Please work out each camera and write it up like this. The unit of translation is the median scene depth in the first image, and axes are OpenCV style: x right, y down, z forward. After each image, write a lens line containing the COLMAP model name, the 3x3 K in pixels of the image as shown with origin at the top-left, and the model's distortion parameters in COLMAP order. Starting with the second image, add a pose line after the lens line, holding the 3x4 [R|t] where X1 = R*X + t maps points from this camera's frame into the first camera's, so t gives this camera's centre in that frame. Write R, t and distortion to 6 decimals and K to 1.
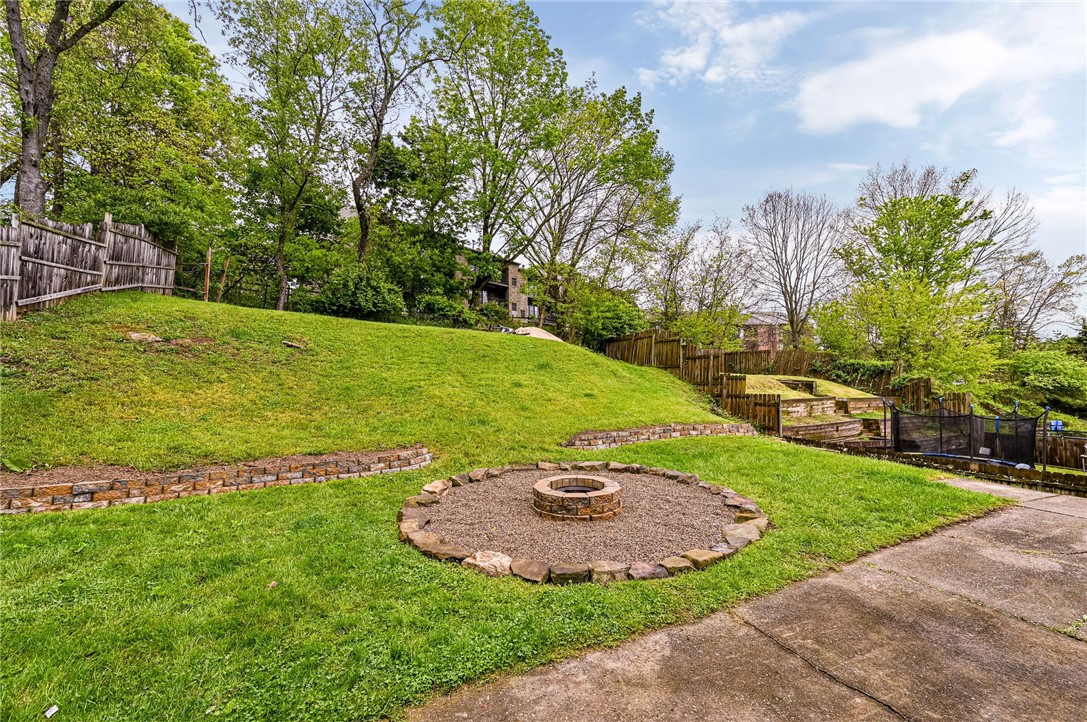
lens RADIAL K [[443.1, 0, 557.5], [0, 443.1, 357.6], [0, 0, 1]] dist [-0.002080, 0.000561]
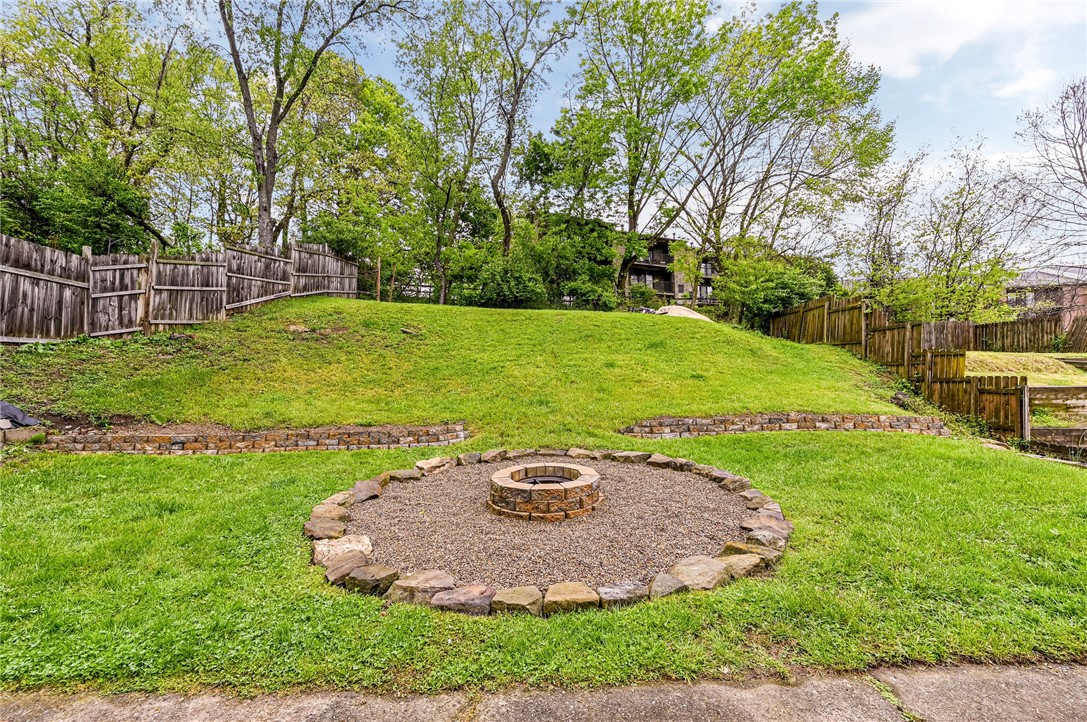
lens RADIAL K [[443.1, 0, 540.1], [0, 443.1, 360.9], [0, 0, 1]] dist [-0.002080, 0.000561]
pose [[0.896709, -0.017419, -0.442278, 0.150846], [0.030115, 0.999311, 0.021700, 0.024612], [0.441595, -0.032778, 0.896615, 0.108991]]
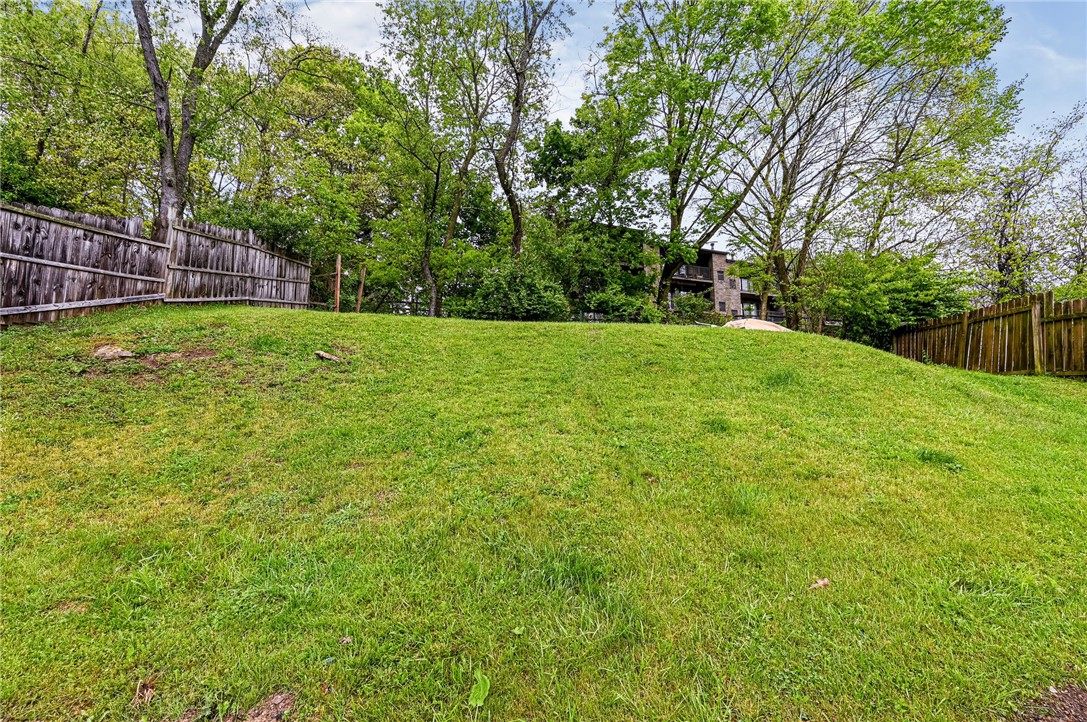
lens RADIAL K [[443.1, 0, 534.6], [0, 443.1, 362.7], [0, 0, 1]] dist [-0.002080, 0.000561]
pose [[0.872687, -0.043672, -0.486322, -0.029040], [0.031958, 0.998965, -0.032362, 0.007843], [0.487233, 0.012700, 0.873180, 0.459796]]
